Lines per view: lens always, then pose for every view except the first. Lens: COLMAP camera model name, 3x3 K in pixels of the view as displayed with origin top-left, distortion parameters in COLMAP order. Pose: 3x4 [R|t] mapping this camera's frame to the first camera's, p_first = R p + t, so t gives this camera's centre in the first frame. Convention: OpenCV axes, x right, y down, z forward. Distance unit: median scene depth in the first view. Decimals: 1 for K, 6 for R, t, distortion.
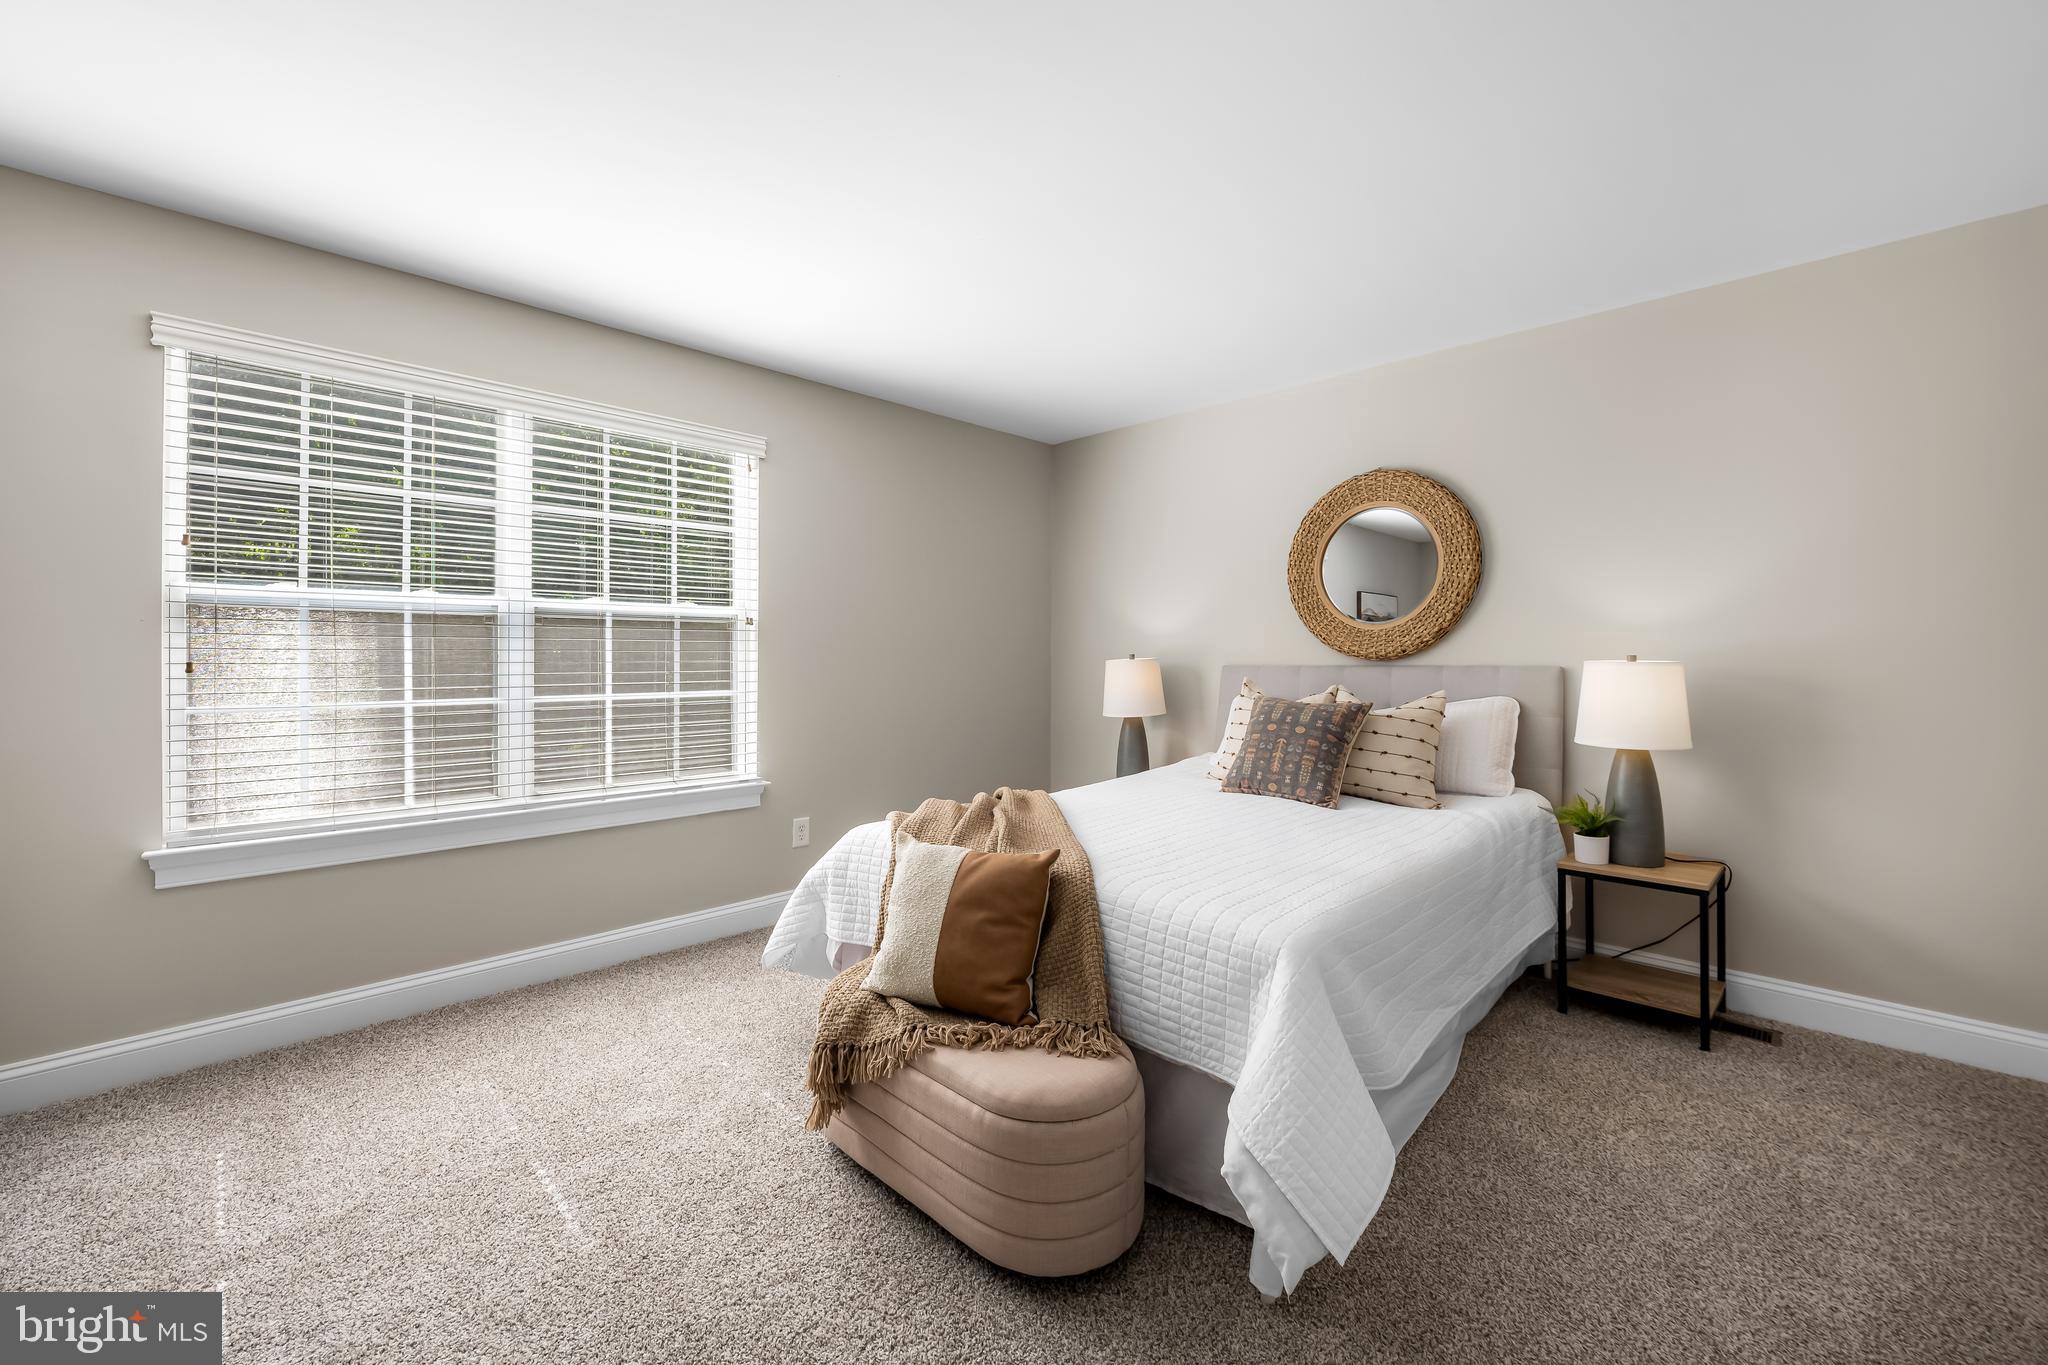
lens RADIAL K [[825.2, 0, 1043.3], [0, 825.2, 668.1], [0, 0, 1]] dist [-0.004197, -0.000451]
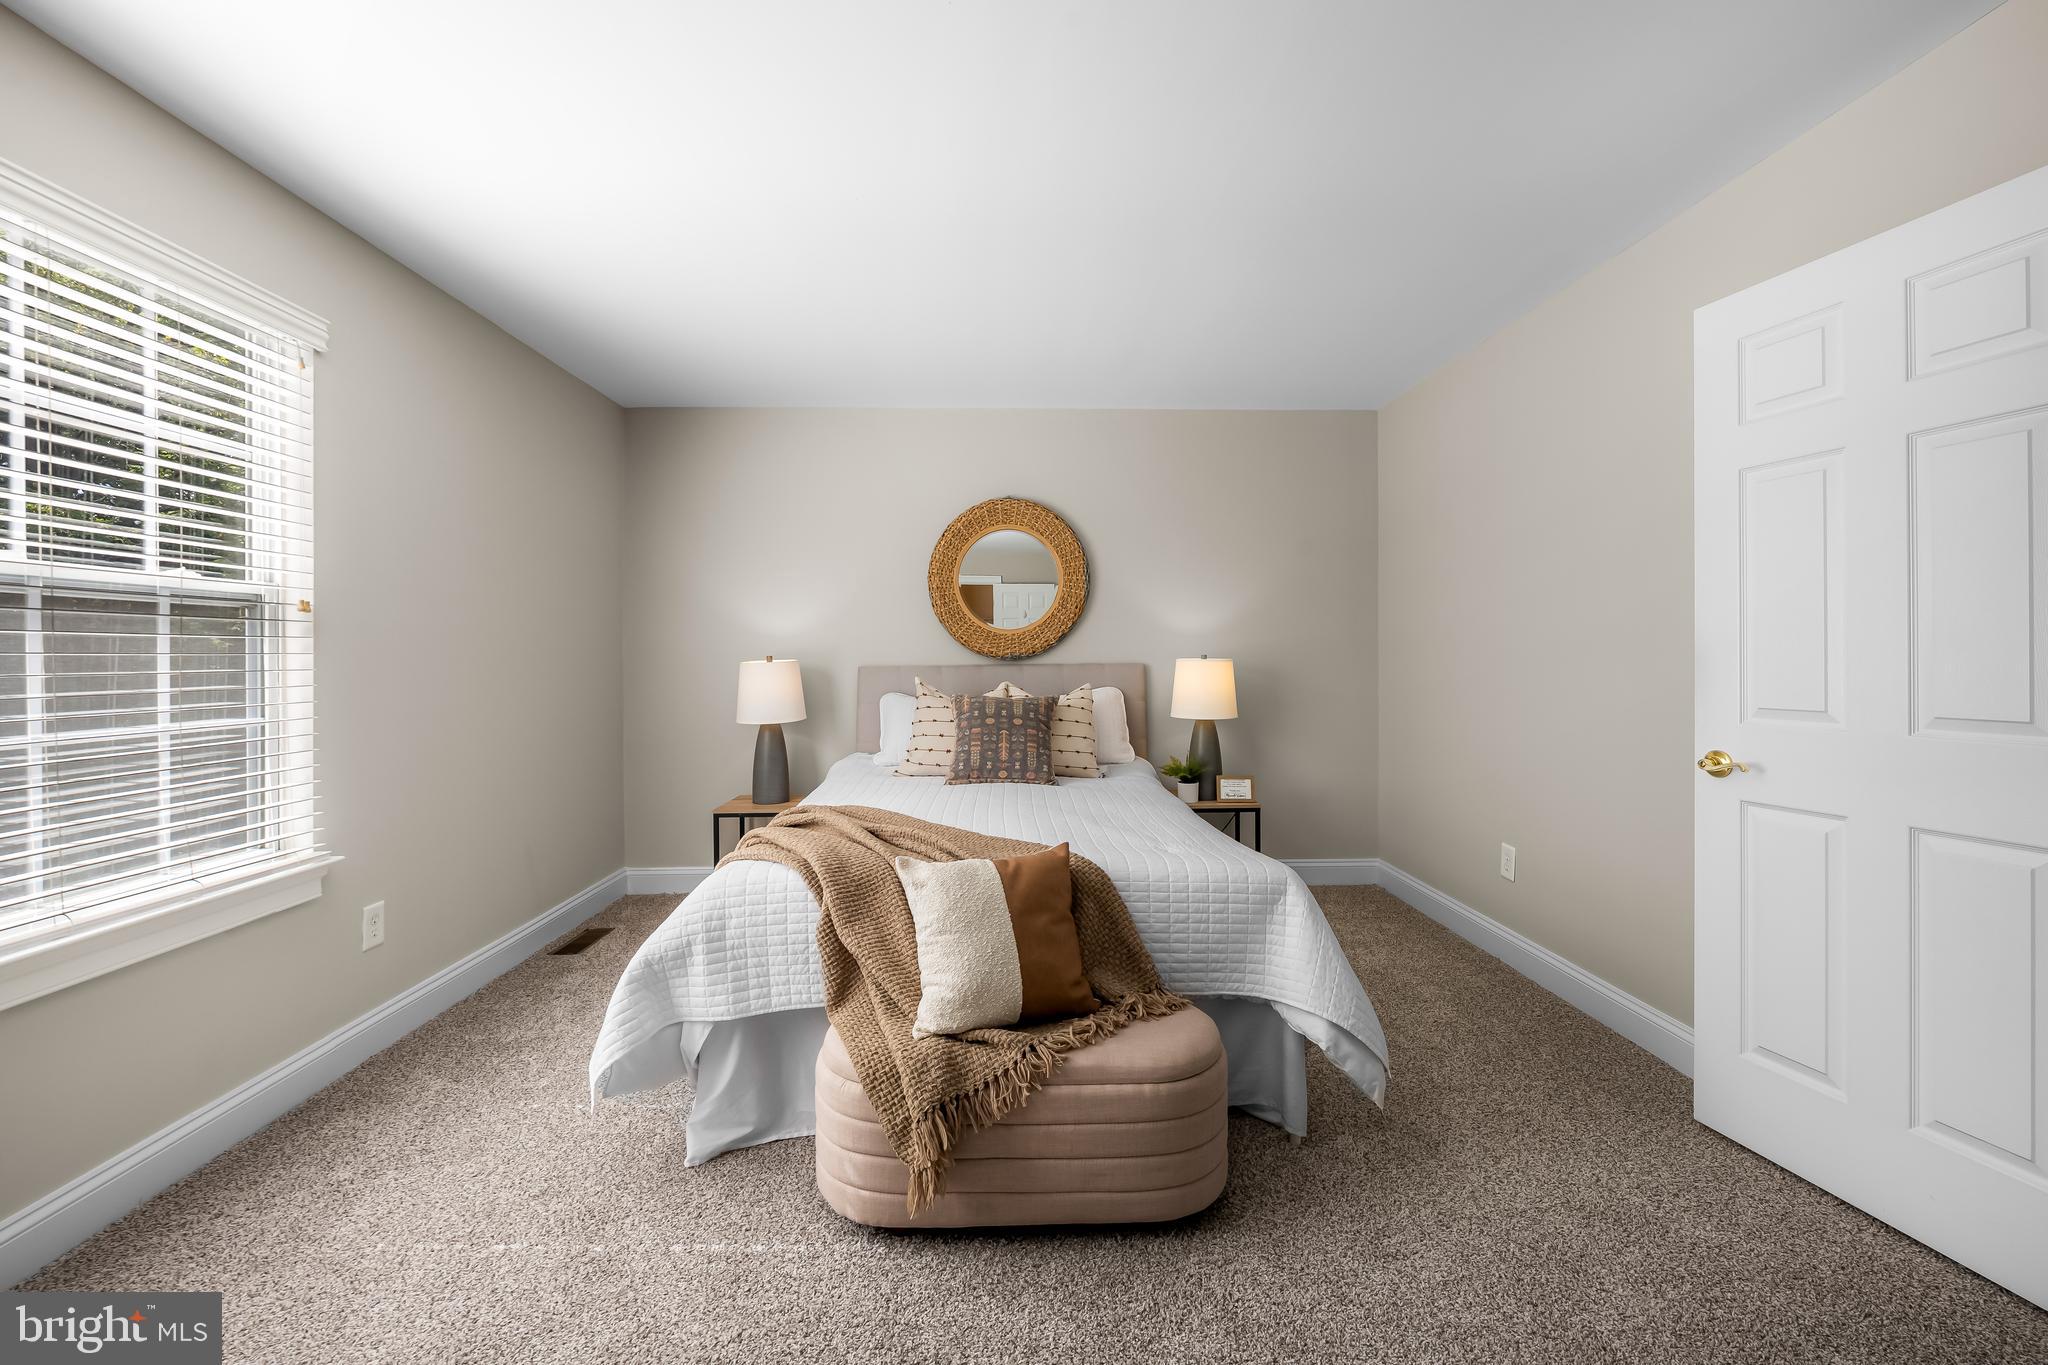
lens RADIAL K [[825.2, 0, 1030.0], [0, 825.2, 667.6], [0, 0, 1]] dist [-0.004197, -0.000451]
pose [[0.694851, -0.014965, 0.718998, -0.496977], [0.014464, 0.999872, 0.006833, -0.007156], [-0.719008, 0.005652, 0.694978, 0.195381]]
